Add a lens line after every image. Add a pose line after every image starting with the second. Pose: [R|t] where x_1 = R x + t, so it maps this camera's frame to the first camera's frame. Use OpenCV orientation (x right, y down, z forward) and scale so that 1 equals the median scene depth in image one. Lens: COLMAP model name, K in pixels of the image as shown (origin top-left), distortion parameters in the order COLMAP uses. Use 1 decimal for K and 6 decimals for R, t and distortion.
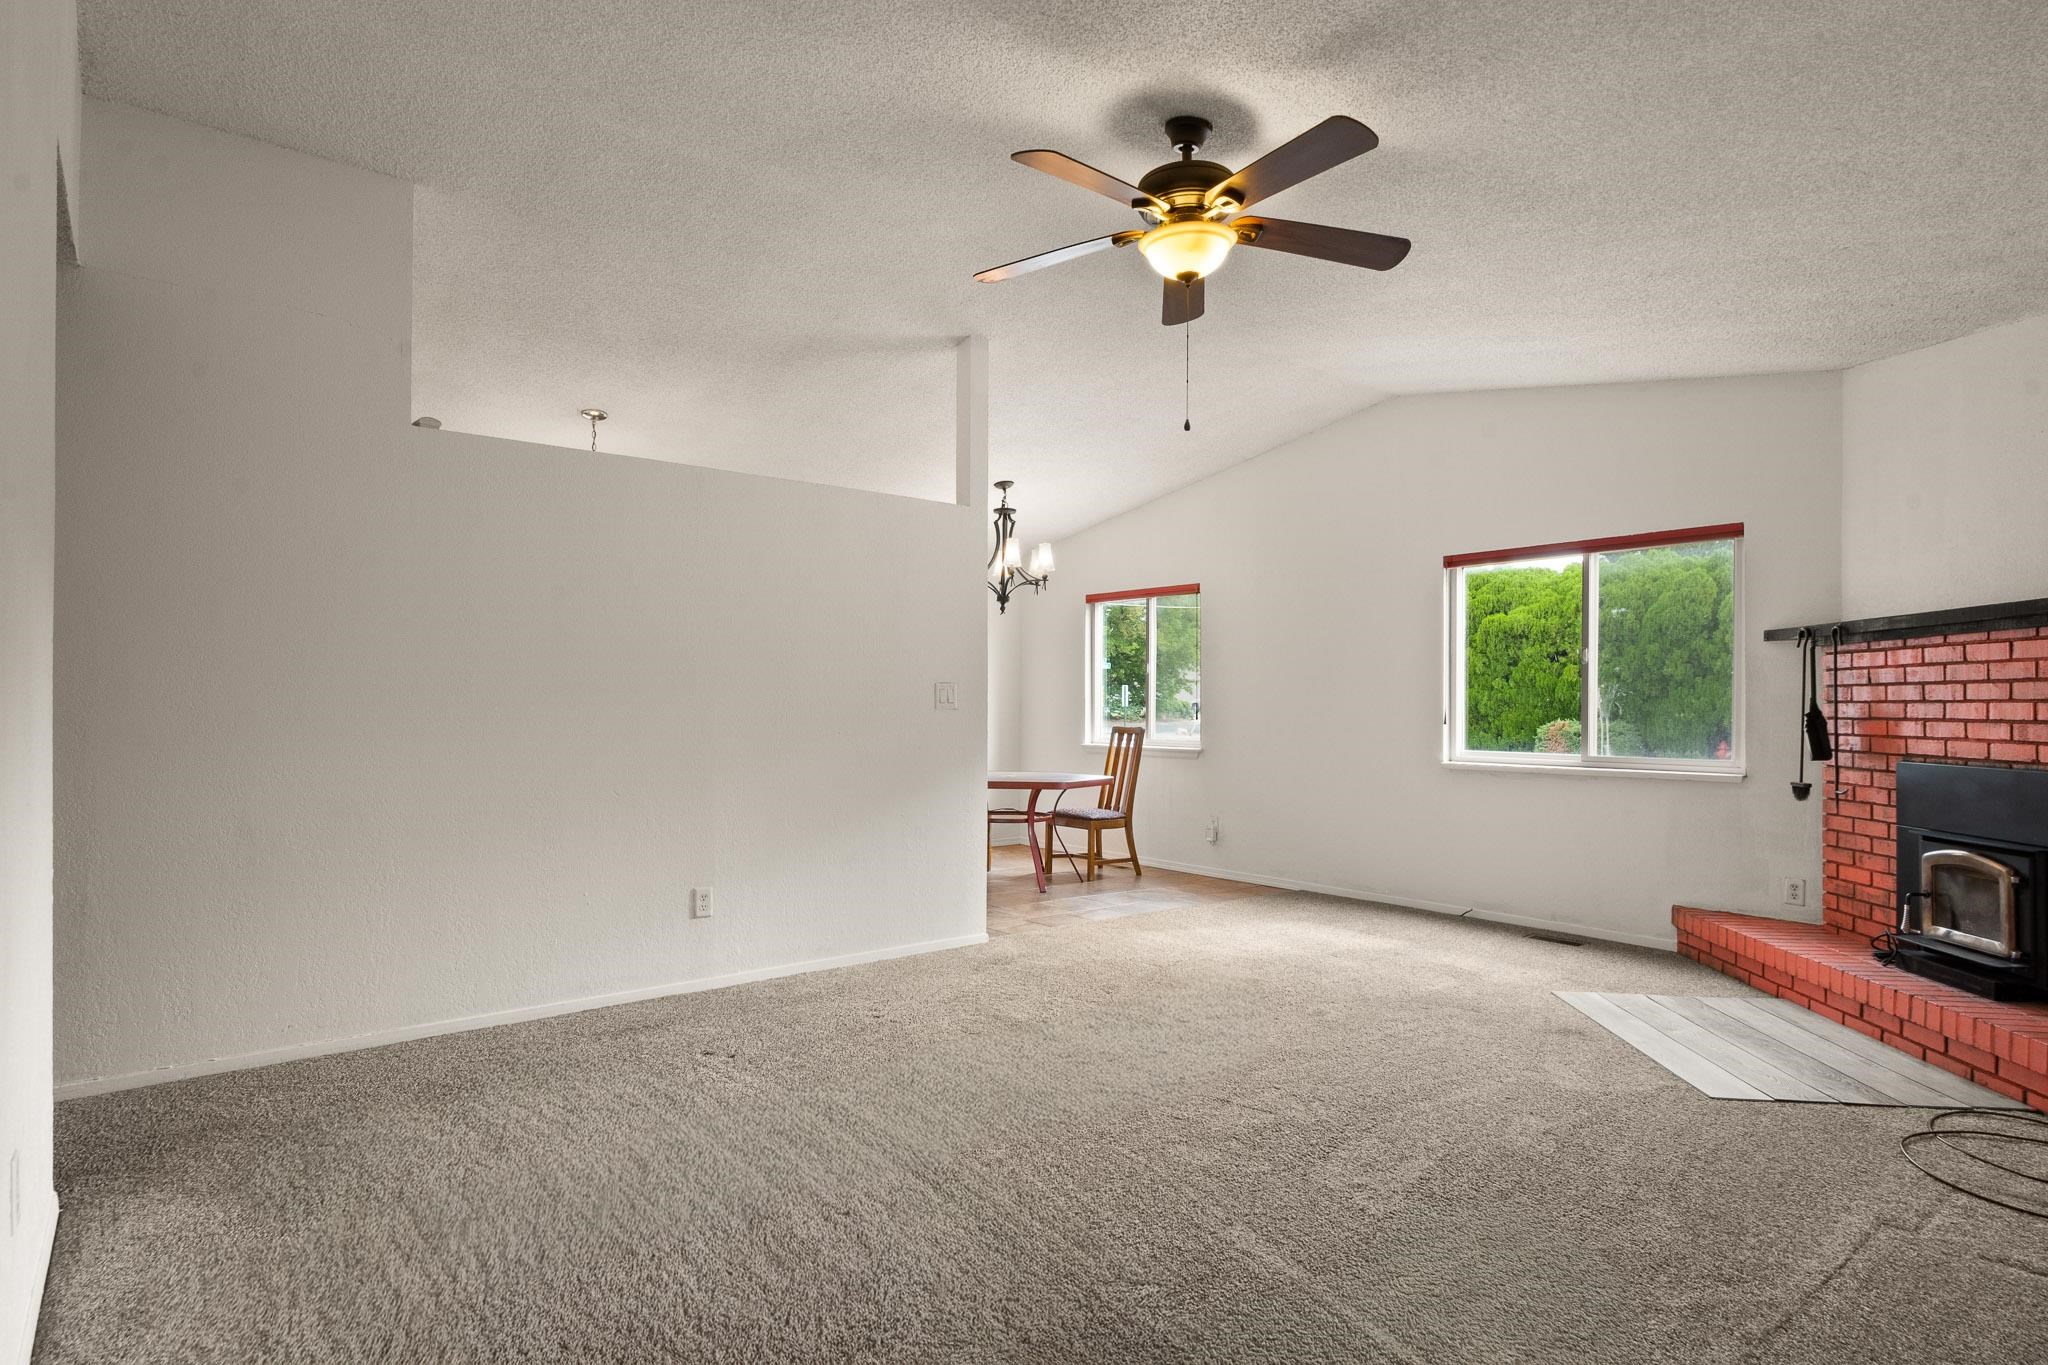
lens RADIAL K [[1044.5, 0, 1017.8], [0, 1044.5, 703.5], [0, 0, 1]] dist [-0.001789, -0.000015]
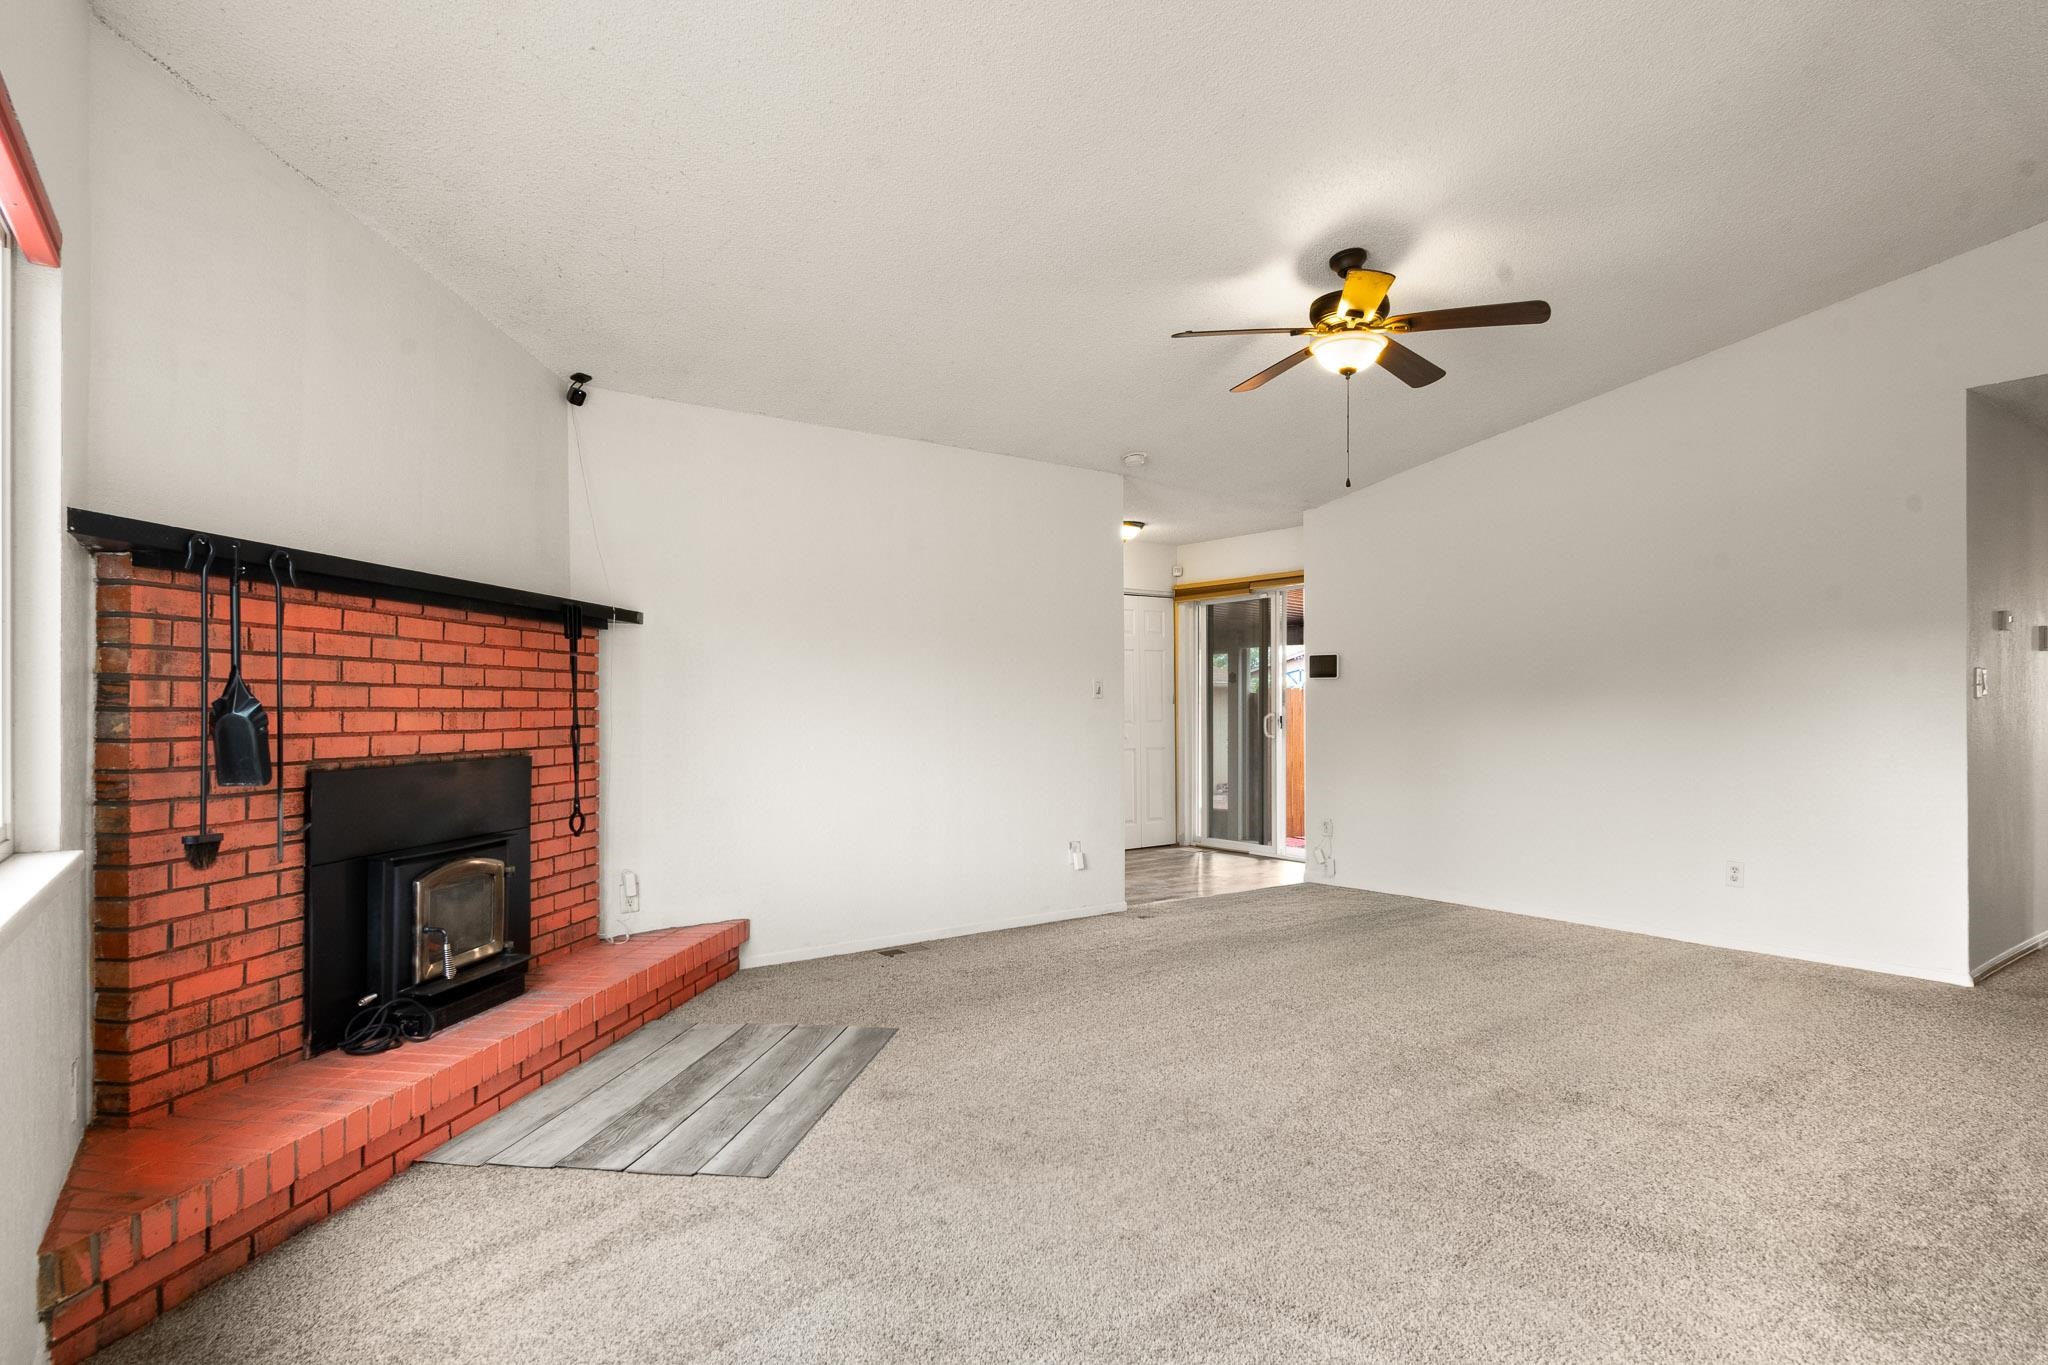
lens RADIAL K [[1044.5, 0, 1017.8], [0, 1044.5, 703.5], [0, 0, 1]] dist [-0.001789, -0.000015]
pose [[-0.998578, -0.012806, 0.051742, 0.373486], [-0.013135, 0.999896, -0.006025, 0.010072], [-0.051660, -0.006696, -0.998642, 1.728913]]
